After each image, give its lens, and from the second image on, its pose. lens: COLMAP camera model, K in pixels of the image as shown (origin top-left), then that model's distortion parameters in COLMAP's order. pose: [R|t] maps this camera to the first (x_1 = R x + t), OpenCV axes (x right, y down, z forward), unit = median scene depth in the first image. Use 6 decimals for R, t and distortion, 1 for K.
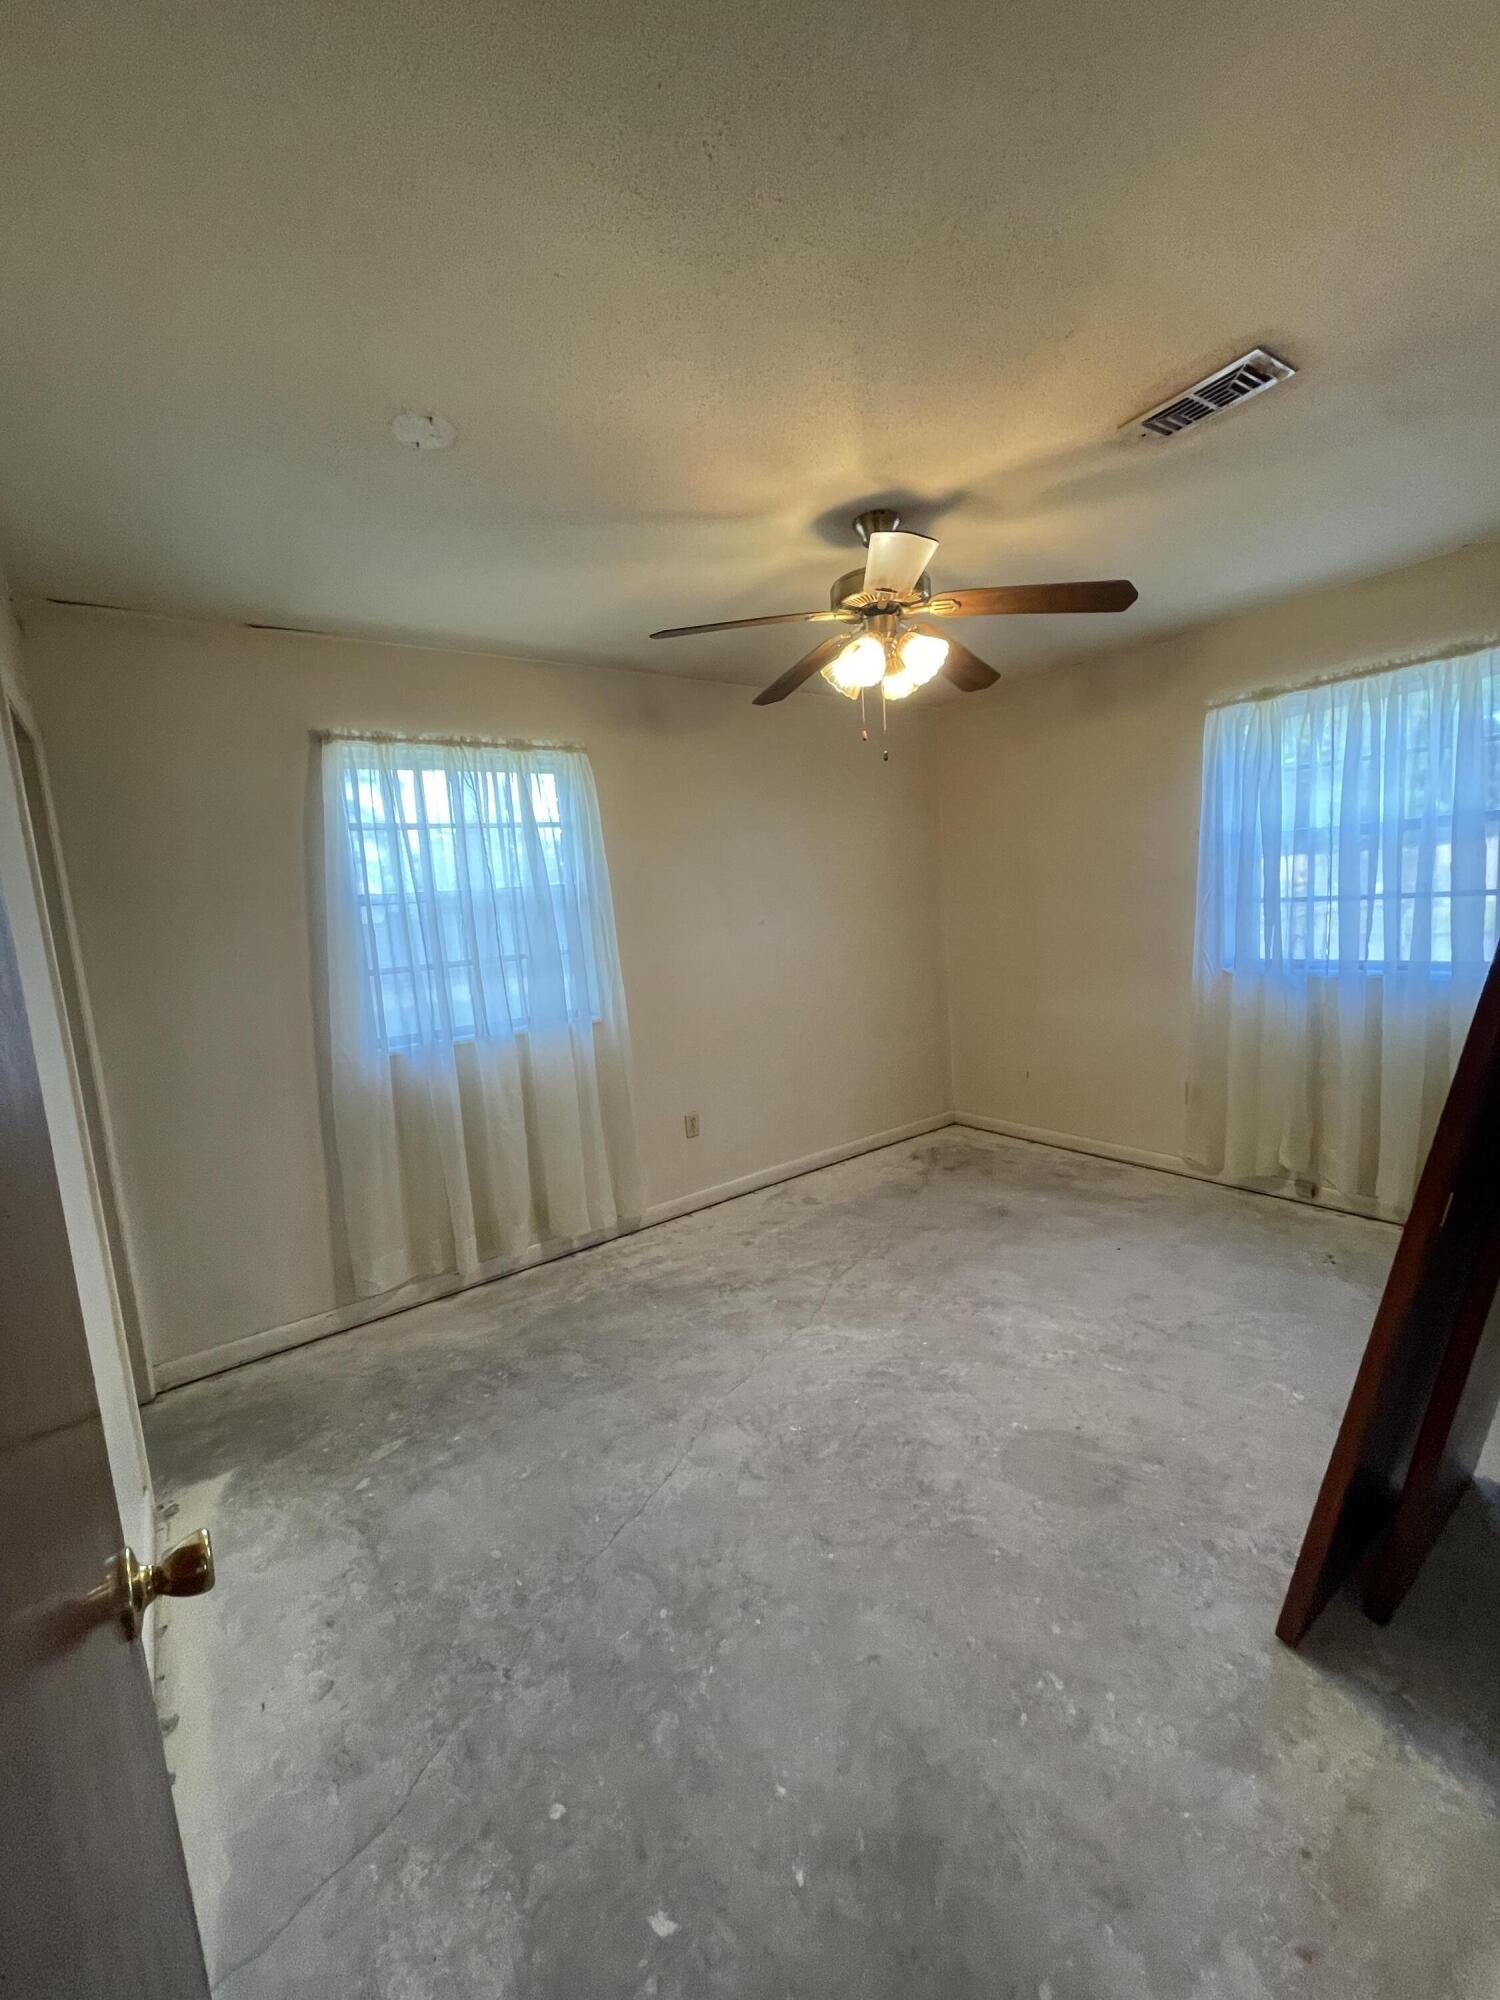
lens RADIAL K [[811.5, 0, 750.4], [0, 811.5, 1001.6], [0, 0, 1]] dist [0.001754, -0.000372]
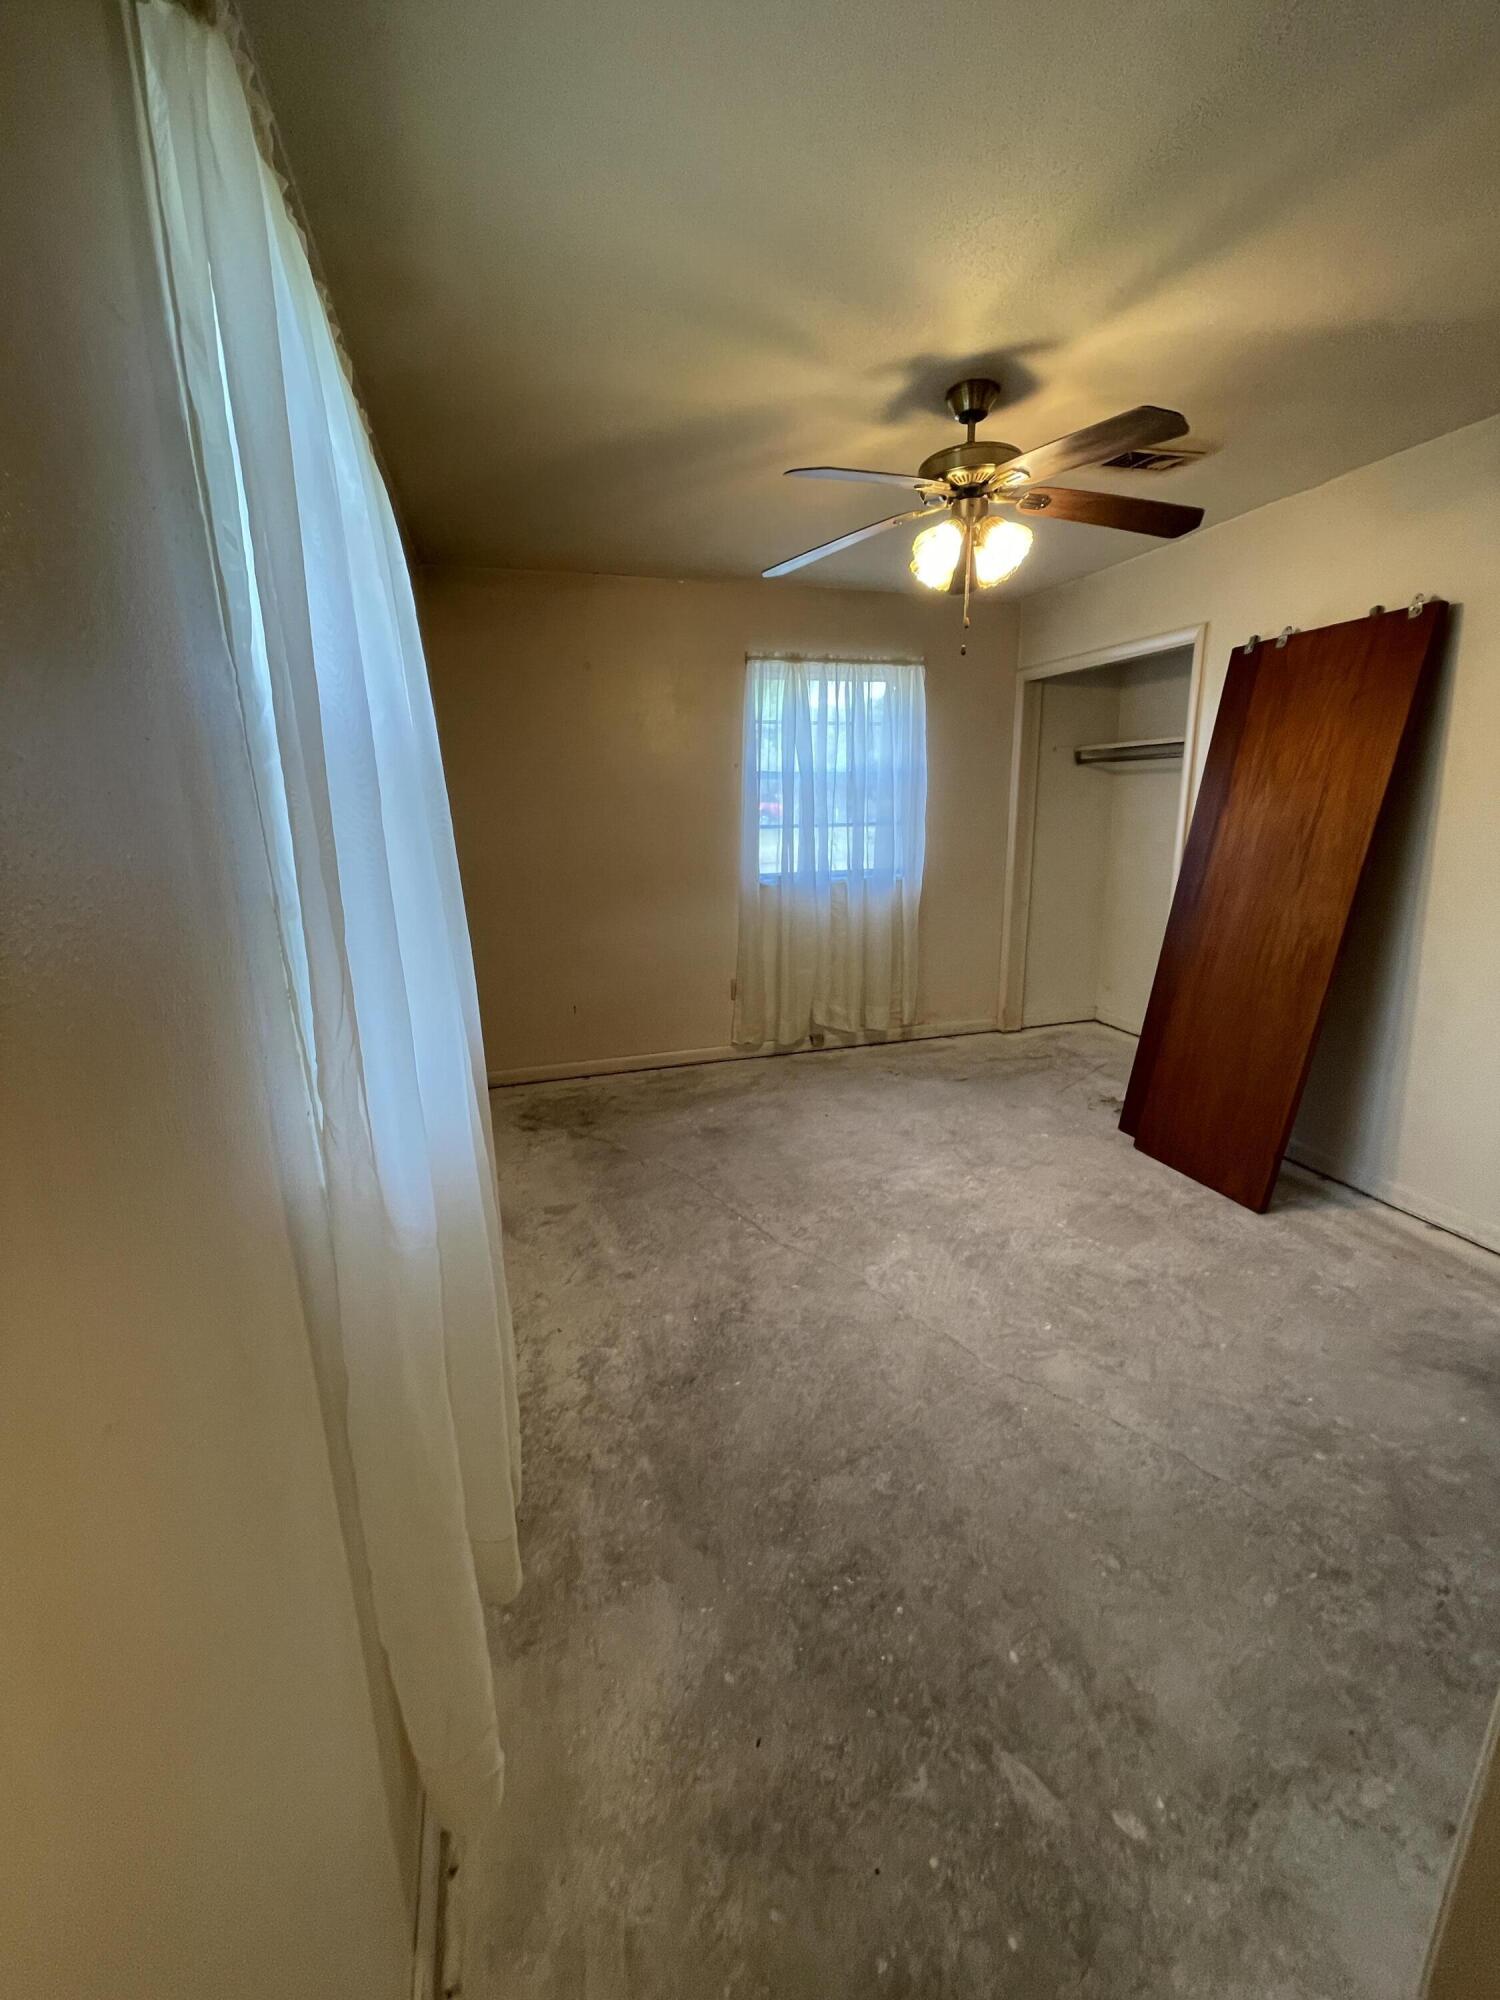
lens RADIAL K [[811.5, 0, 749.4], [0, 811.5, 995.9], [0, 0, 1]] dist [0.001754, -0.000372]
pose [[0.327771, -0.160032, 0.931105, -0.790211], [0.111105, 0.985240, 0.130225, -0.042614], [-0.938201, 0.060766, 0.340713, 0.823100]]
